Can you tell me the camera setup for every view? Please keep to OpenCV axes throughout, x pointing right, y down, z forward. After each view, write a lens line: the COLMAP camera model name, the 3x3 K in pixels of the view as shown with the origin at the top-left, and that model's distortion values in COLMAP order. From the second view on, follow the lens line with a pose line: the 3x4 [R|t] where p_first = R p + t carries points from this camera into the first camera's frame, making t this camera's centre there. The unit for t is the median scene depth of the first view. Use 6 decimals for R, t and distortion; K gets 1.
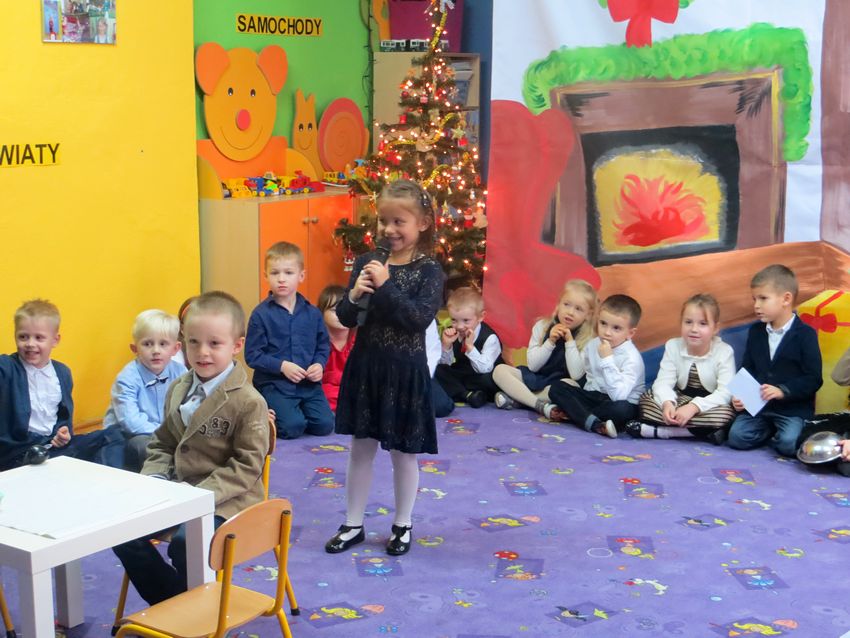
lens RADIAL K [[1426.1, 0, 422.6], [0, 1426.1, 310.8], [0, 0, 1]] dist [-0.105119, 0.000000]
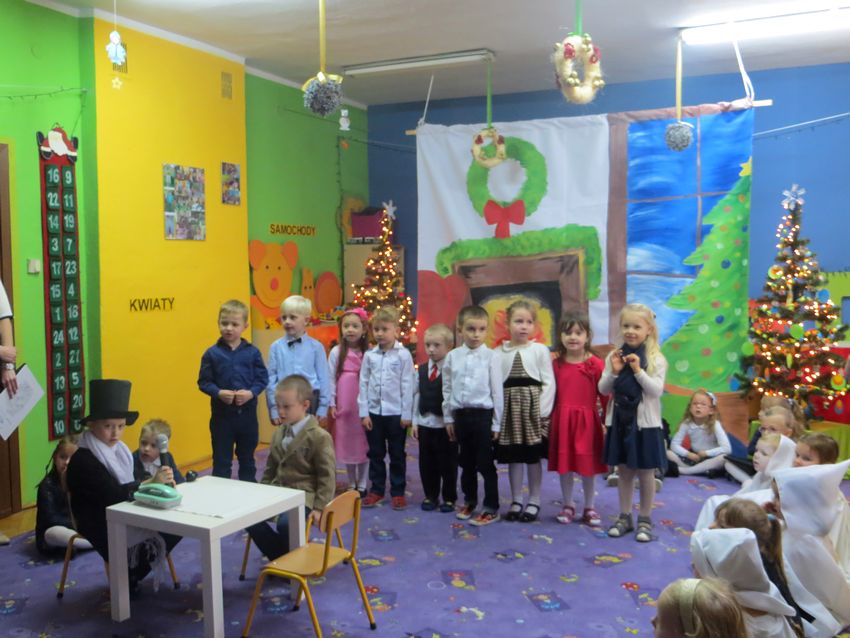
lens RADIAL K [[836.1, 0, 419.0], [0, 836.1, 315.5], [0, 0, 1]] dist [-0.023642, 0.000000]
pose [[0.994775, -0.021587, 0.099783, -0.059177], [0.031484, 0.994619, -0.098705, 0.010785], [-0.097116, 0.101331, 0.990101, -0.023451]]
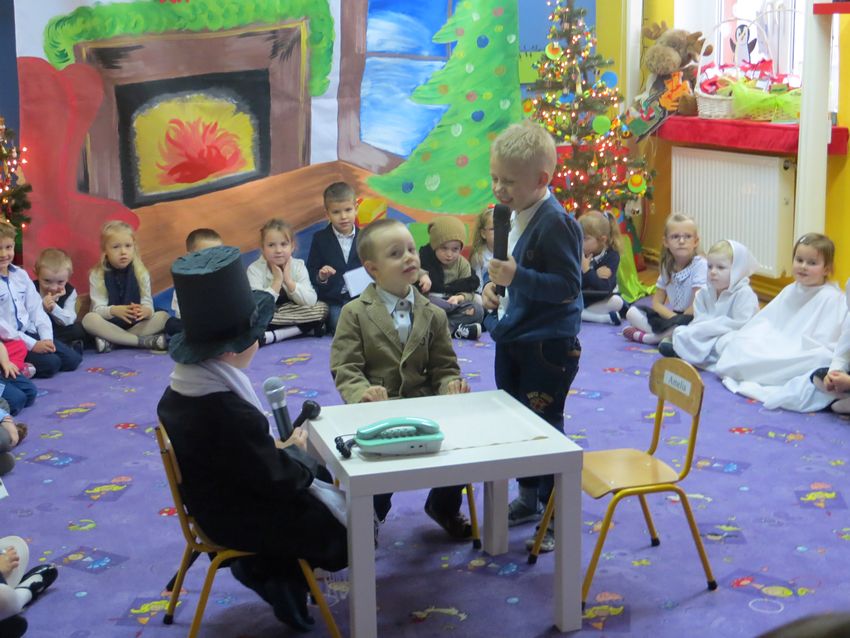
lens RADIAL K [[1316.4, 0, 427.4], [0, 1316.4, 315.9], [0, 0, 1]] dist [-0.065869, 0.000000]
pose [[0.615783, -0.177410, 0.767683, -0.544272], [0.144495, 0.983224, 0.111318, -0.030942], [-0.774553, 0.042379, 0.631088, 0.214100]]
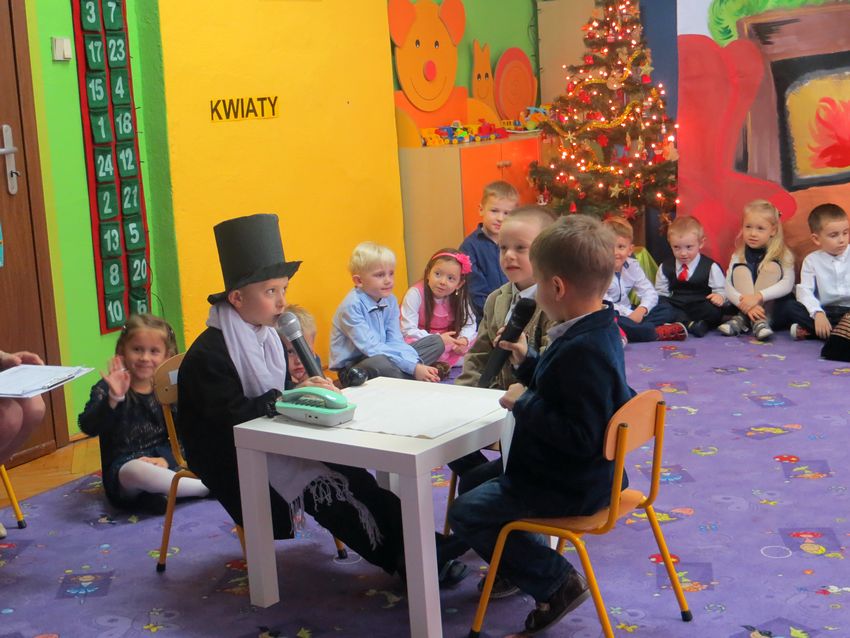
lens RADIAL K [[1380.3, 0, 424.9], [0, 1380.3, 315.5], [0, 0, 1]] dist [-0.086133, 0.000000]
pose [[0.997494, -0.056524, -0.042558, -0.108413], [0.057360, 0.998179, 0.018674, 0.025524], [0.041425, -0.021068, 0.998919, 0.005079]]
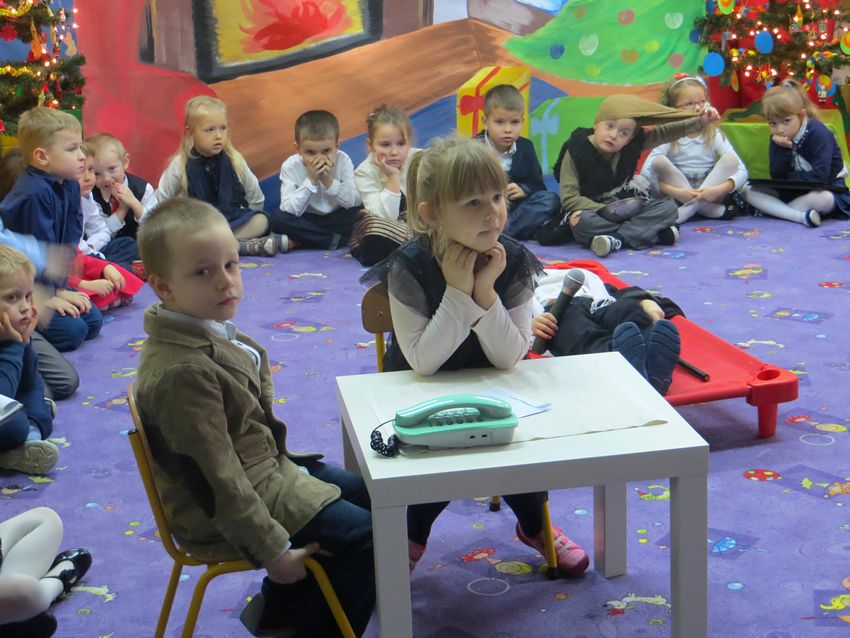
lens RADIAL K [[1650.2, 0, 448.8], [0, 1650.2, 310.2], [0, 0, 1]] dist [-0.112118, 0.000000]
pose [[0.658364, -0.225226, 0.718213, -0.545061], [0.159534, 0.974258, 0.159279, -0.034330], [-0.735599, 0.009716, 0.677347, 0.244511]]
